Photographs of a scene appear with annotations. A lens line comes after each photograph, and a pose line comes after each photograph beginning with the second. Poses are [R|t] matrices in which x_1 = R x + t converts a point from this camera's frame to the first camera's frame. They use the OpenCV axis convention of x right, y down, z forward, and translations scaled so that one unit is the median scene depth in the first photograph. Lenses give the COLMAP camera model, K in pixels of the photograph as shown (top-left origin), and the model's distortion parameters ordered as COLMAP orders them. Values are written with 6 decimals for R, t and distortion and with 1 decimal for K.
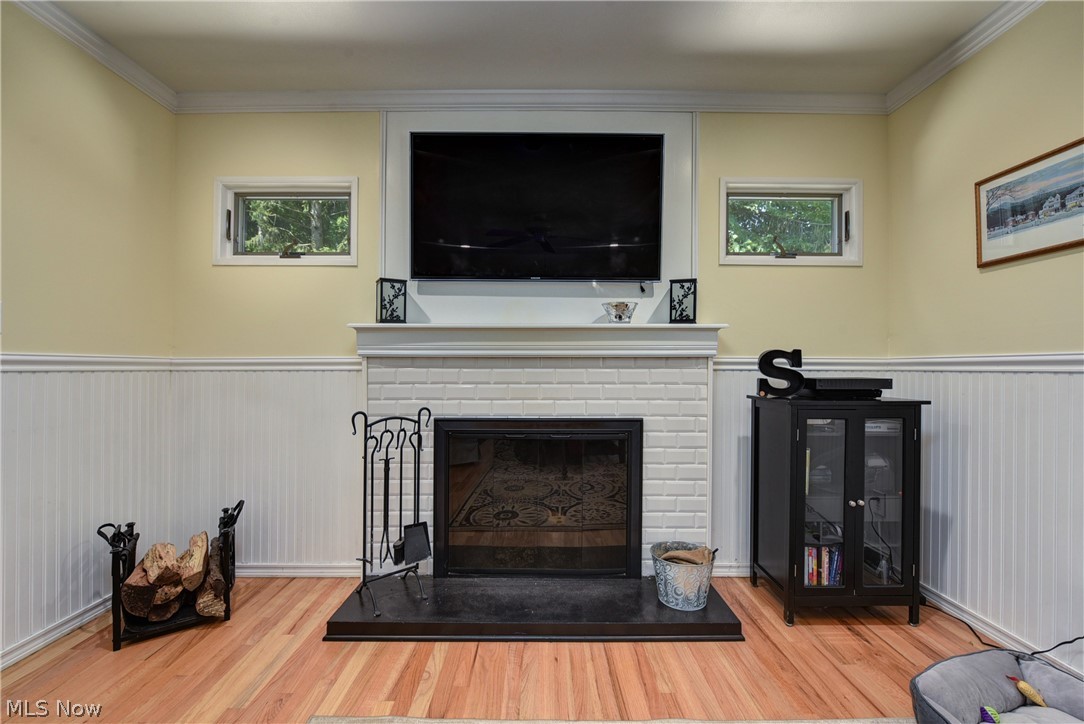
lens RADIAL K [[438.5, 0, 542.0], [0, 438.5, 362.0], [0, 0, 1]] dist [-0.023053, -0.000212]
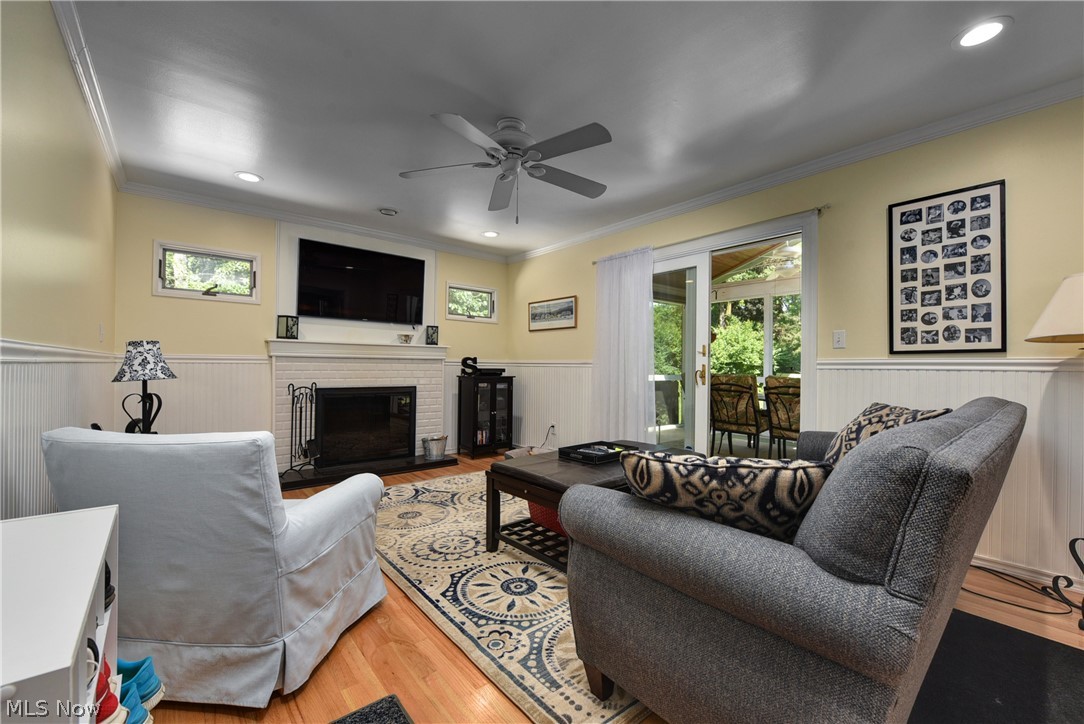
lens RADIAL K [[435.8, 0, 538.2], [0, 435.8, 364.5], [0, 0, 1]] dist [-0.008748, -0.000181]
pose [[0.770841, 0.008475, 0.636972, -0.758587], [-0.011390, 0.999935, 0.000479, 0.008589], [-0.636926, -0.007624, 0.770887, -1.209332]]
